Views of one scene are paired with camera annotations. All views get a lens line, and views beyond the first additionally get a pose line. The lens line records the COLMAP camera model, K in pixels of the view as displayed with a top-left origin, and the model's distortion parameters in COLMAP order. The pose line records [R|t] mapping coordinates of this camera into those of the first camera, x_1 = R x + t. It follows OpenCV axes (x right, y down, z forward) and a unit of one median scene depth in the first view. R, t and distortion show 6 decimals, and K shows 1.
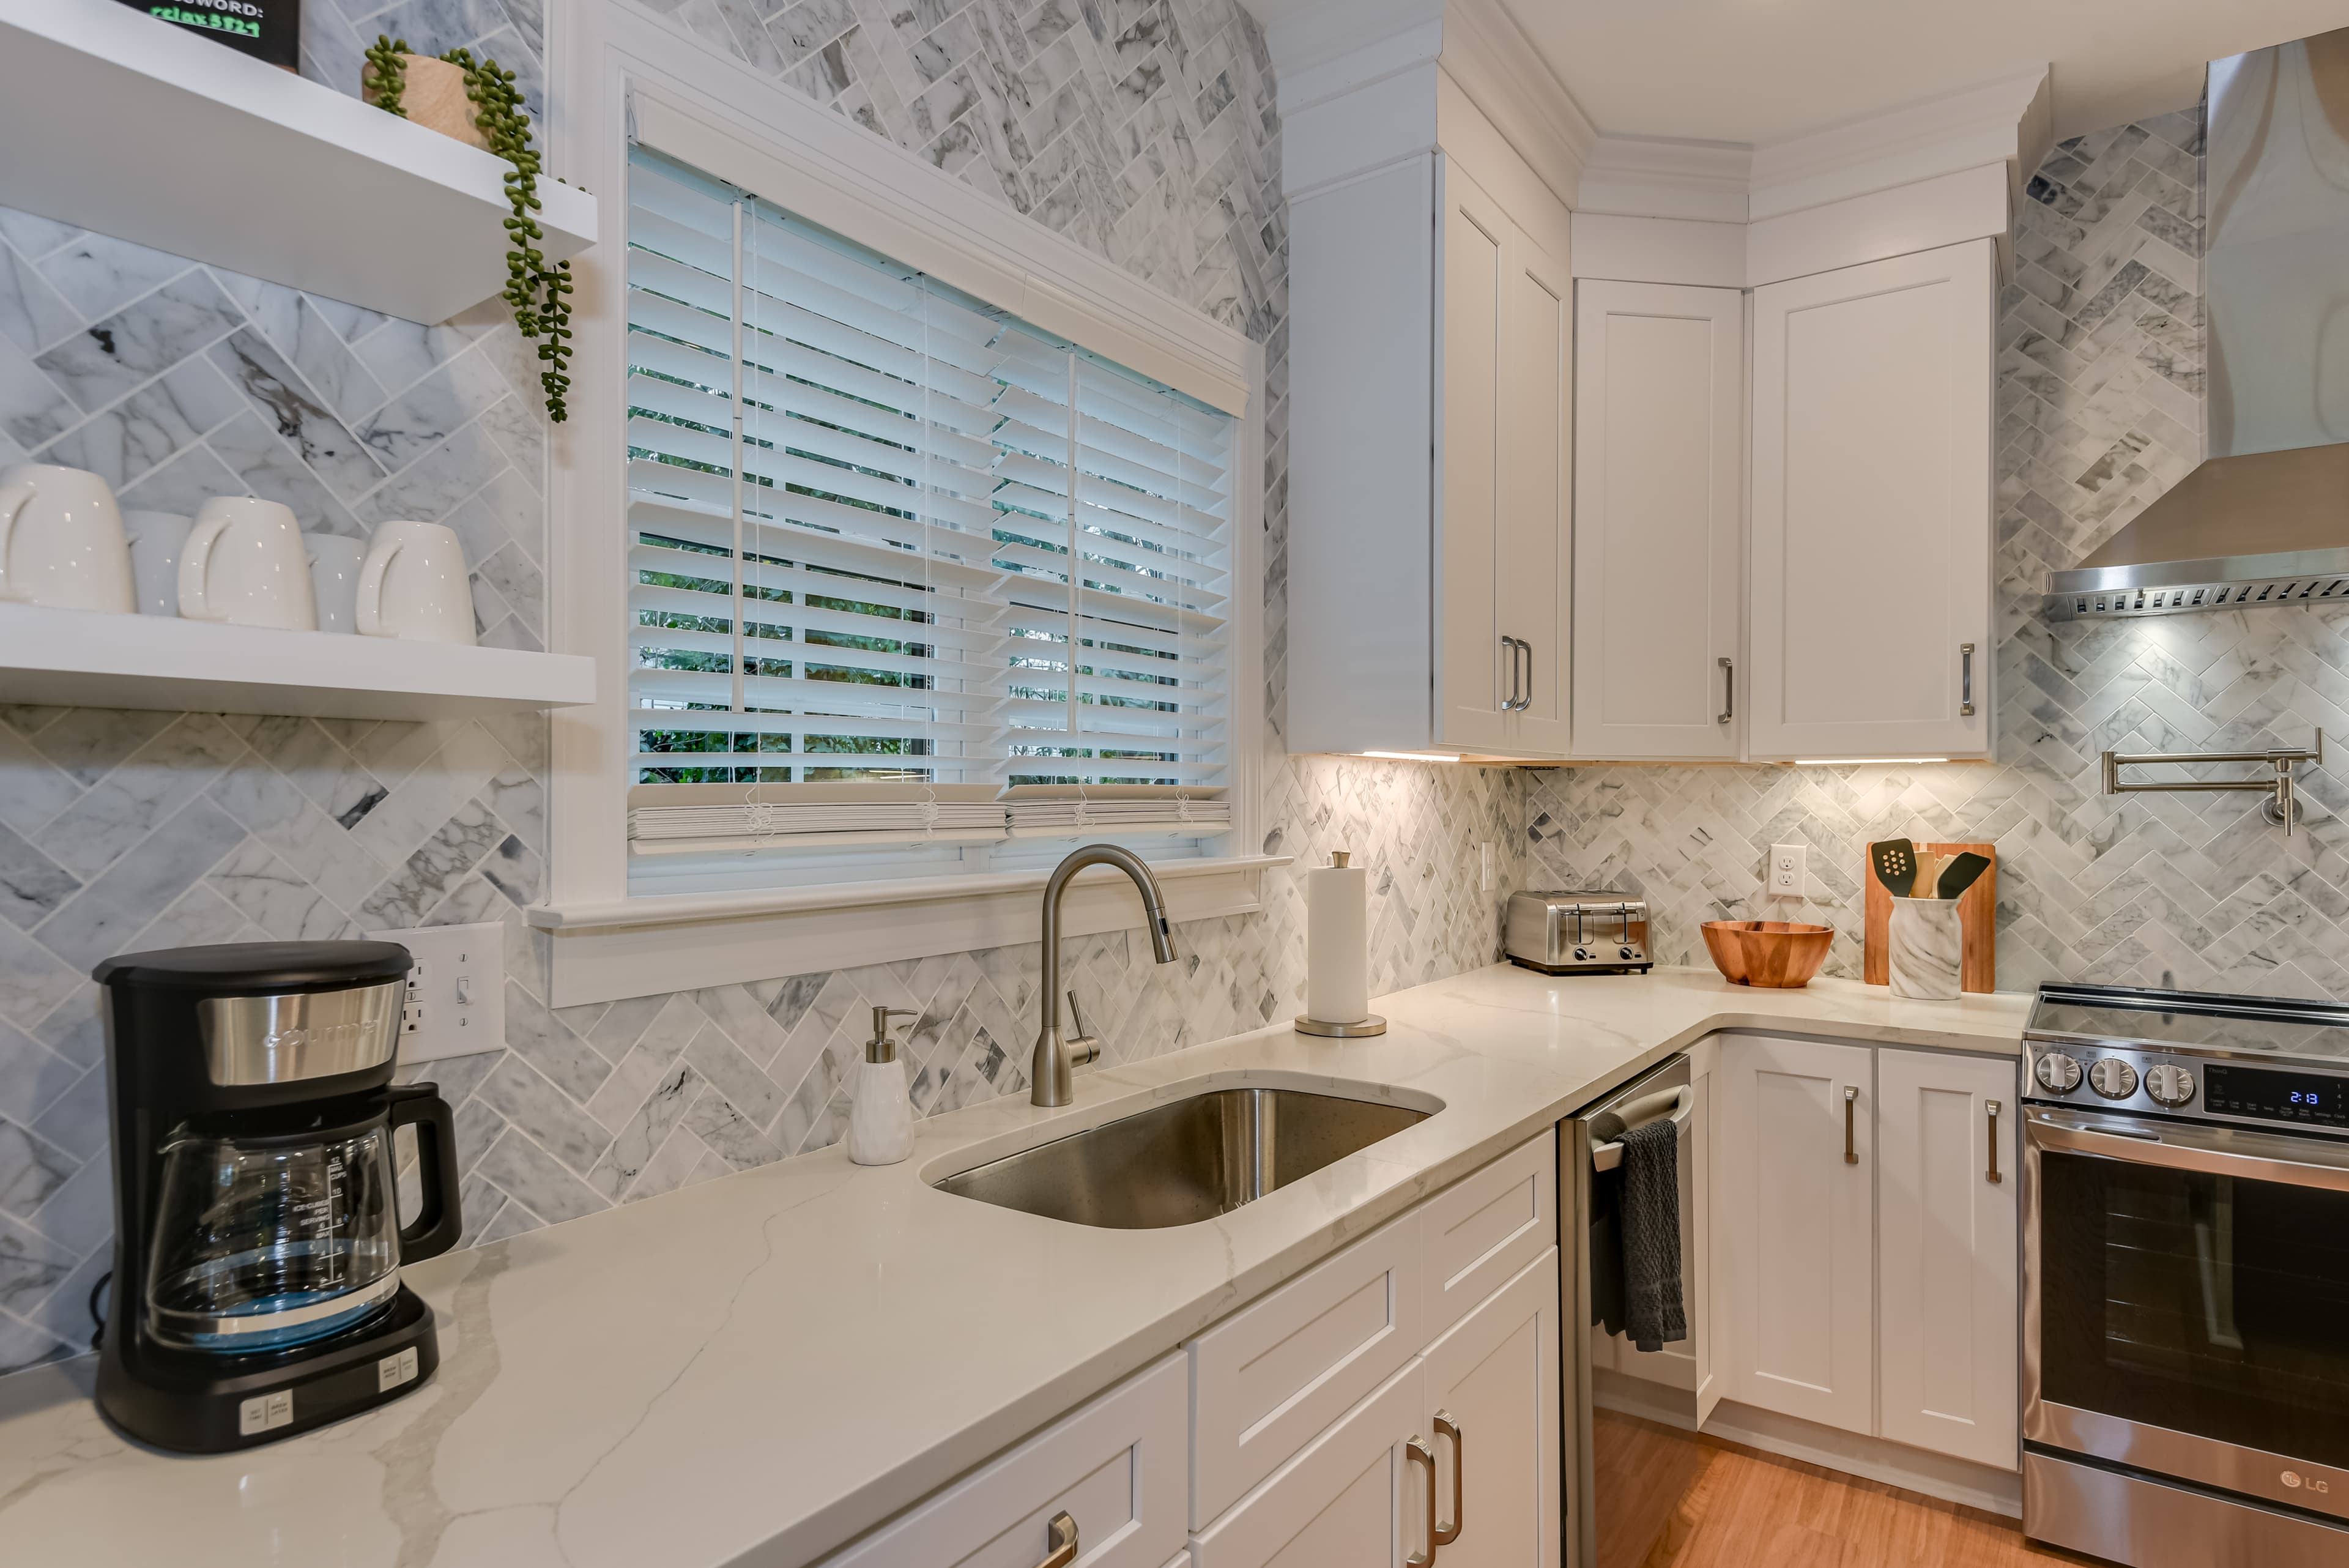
lens RADIAL K [[1378.1, 0, 1012.3], [0, 1378.1, 794.6], [0, 0, 1]] dist [-0.000927, -0.009882]
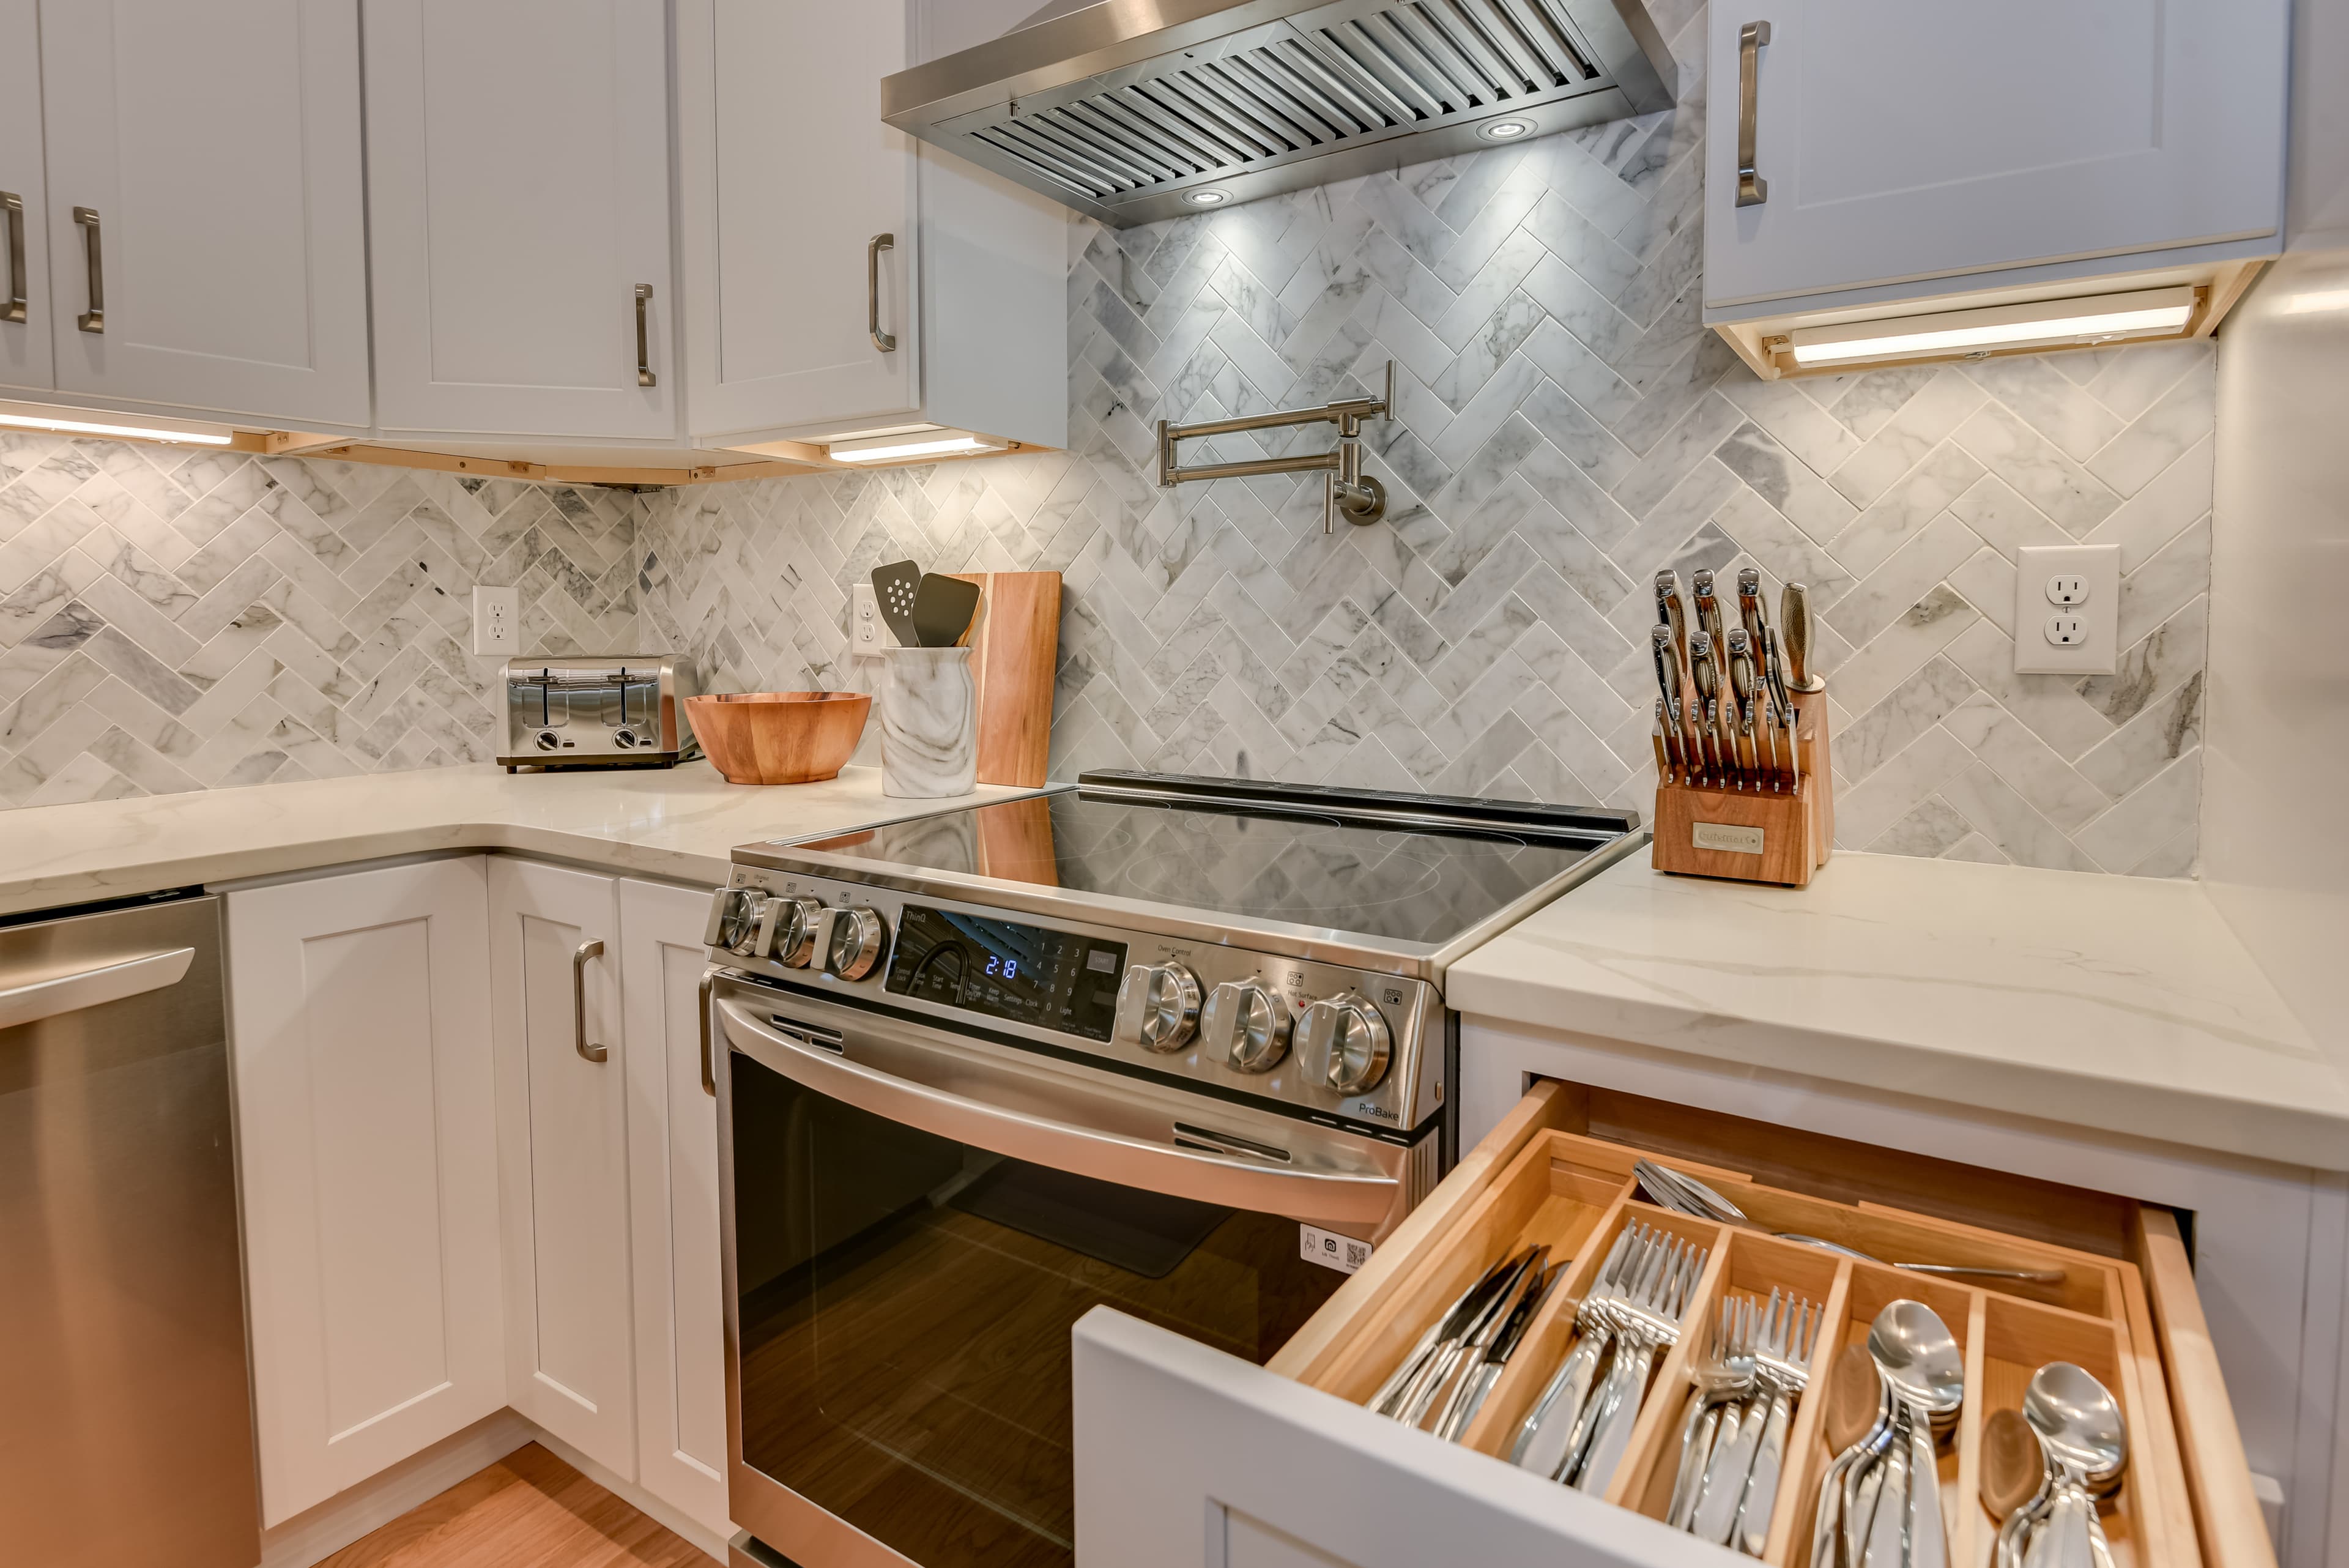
lens RADIAL K [[1274.7, 0, 1114.4], [0, 1274.7, 713.9], [0, 0, 1]] dist [0.046240, -0.054325]
pose [[0.997489, -0.010102, 0.070104, 0.722083], [0.005282, 0.997630, 0.068600, 0.066002], [-0.070631, -0.068057, 0.995178, 0.376267]]
